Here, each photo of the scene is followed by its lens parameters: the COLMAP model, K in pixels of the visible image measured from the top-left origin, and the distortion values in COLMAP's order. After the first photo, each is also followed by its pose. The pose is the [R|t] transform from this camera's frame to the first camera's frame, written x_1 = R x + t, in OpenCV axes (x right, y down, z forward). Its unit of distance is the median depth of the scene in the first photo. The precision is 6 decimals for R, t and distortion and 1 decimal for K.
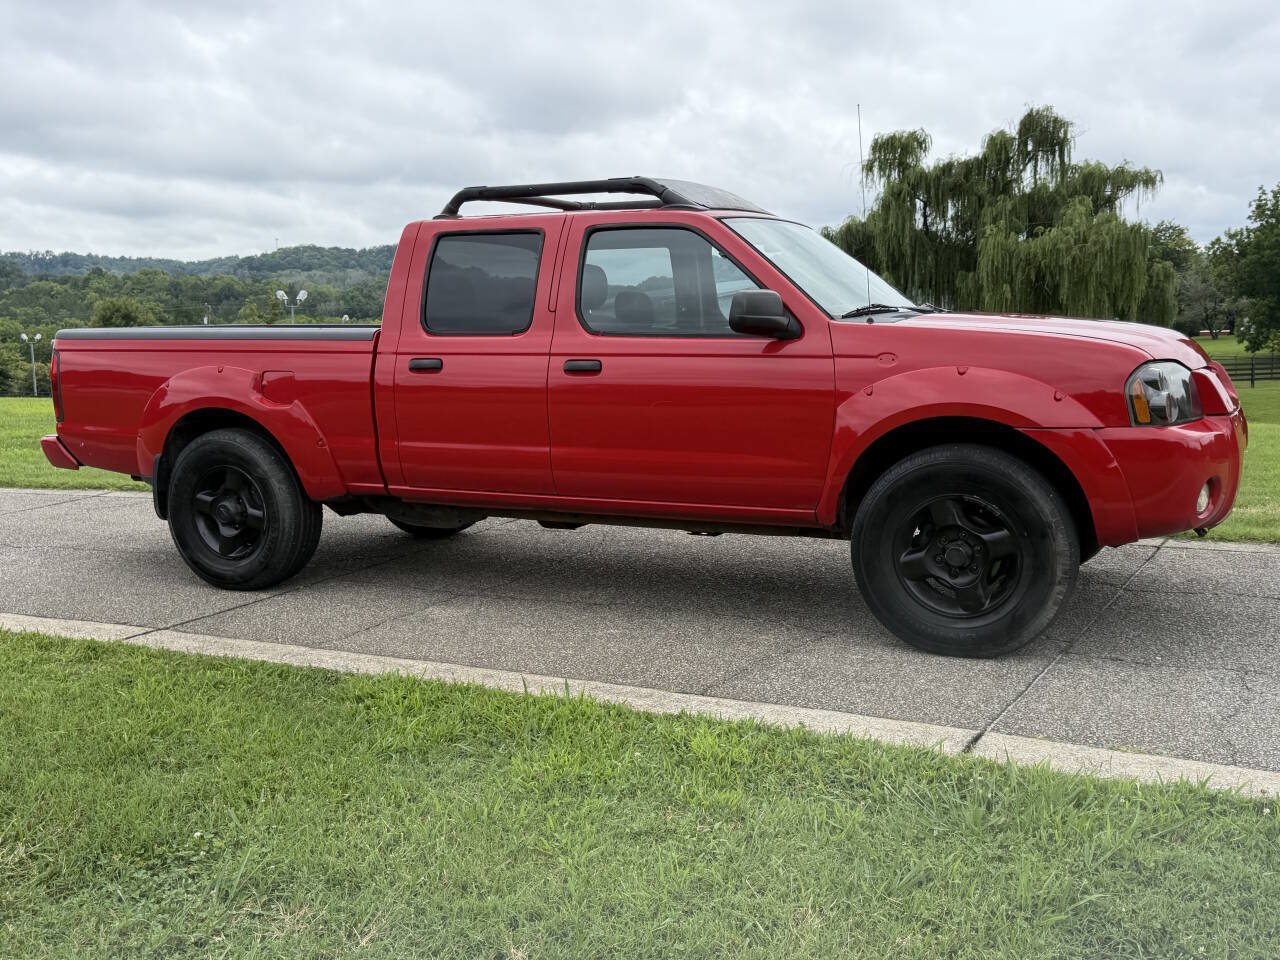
lens RADIAL K [[1304.8, 0, 671.3], [0, 1304.8, 518.8], [0, 0, 1]] dist [0.059098, 0.000000]
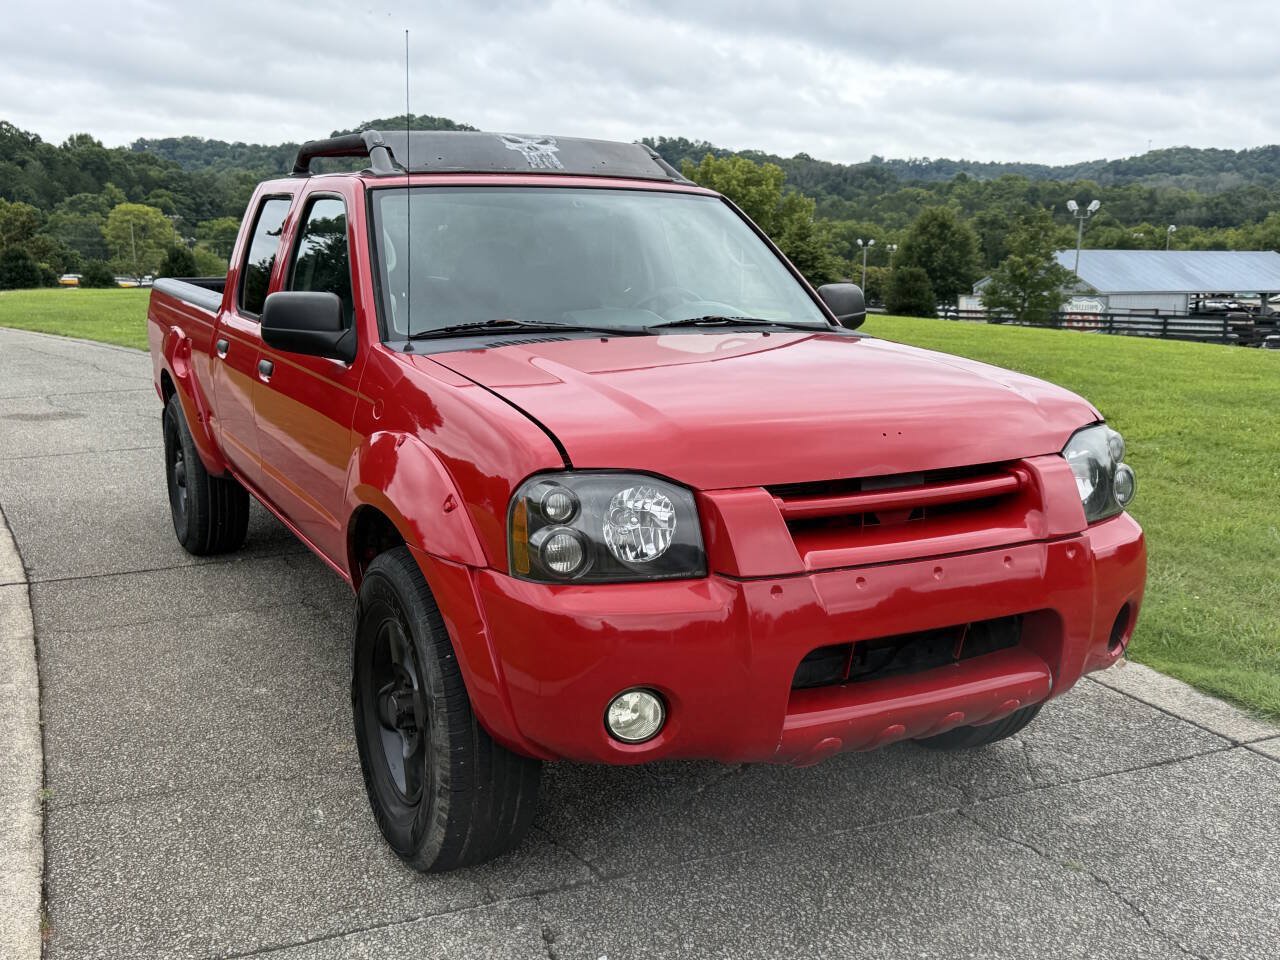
lens RADIAL K [[1304.8, 0, 670.2], [0, 1304.8, 523.8], [0, 0, 1]] dist [0.059098, 0.000000]
pose [[0.802995, 0.159693, -0.574192, 0.424824], [-0.117231, 0.986934, 0.110538, -0.095467], [0.584342, -0.021448, 0.811224, 0.321028]]
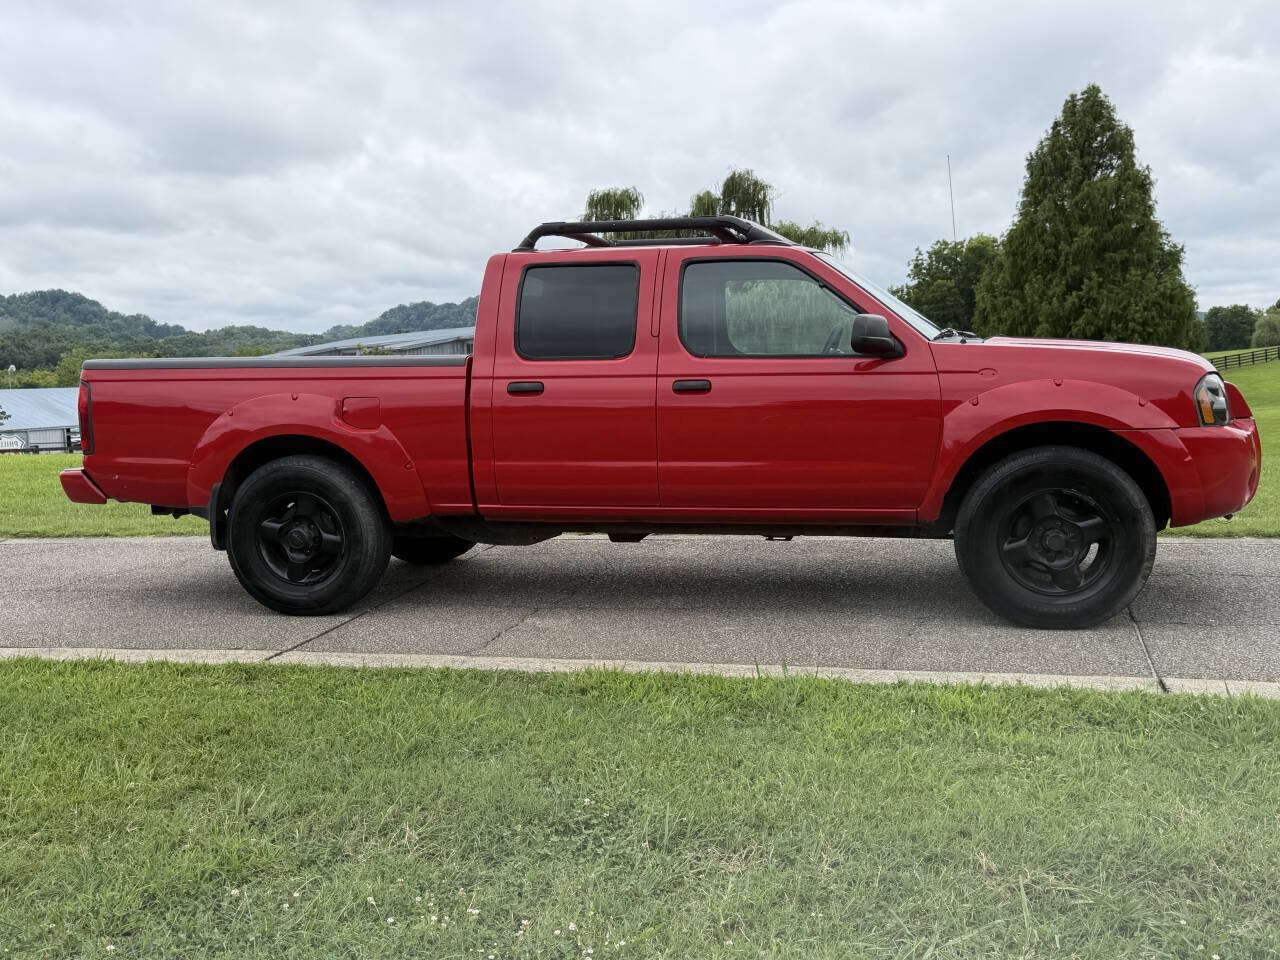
lens RADIAL K [[1304.8, 0, 660.8], [0, 1304.8, 542.1], [0, 0, 1]] dist [0.059098, 0.000000]
pose [[0.973402, -0.035265, 0.226375, -0.233563], [0.039930, 0.999073, -0.016059, 0.019916], [-0.225599, 0.024671, 0.973908, -0.034874]]
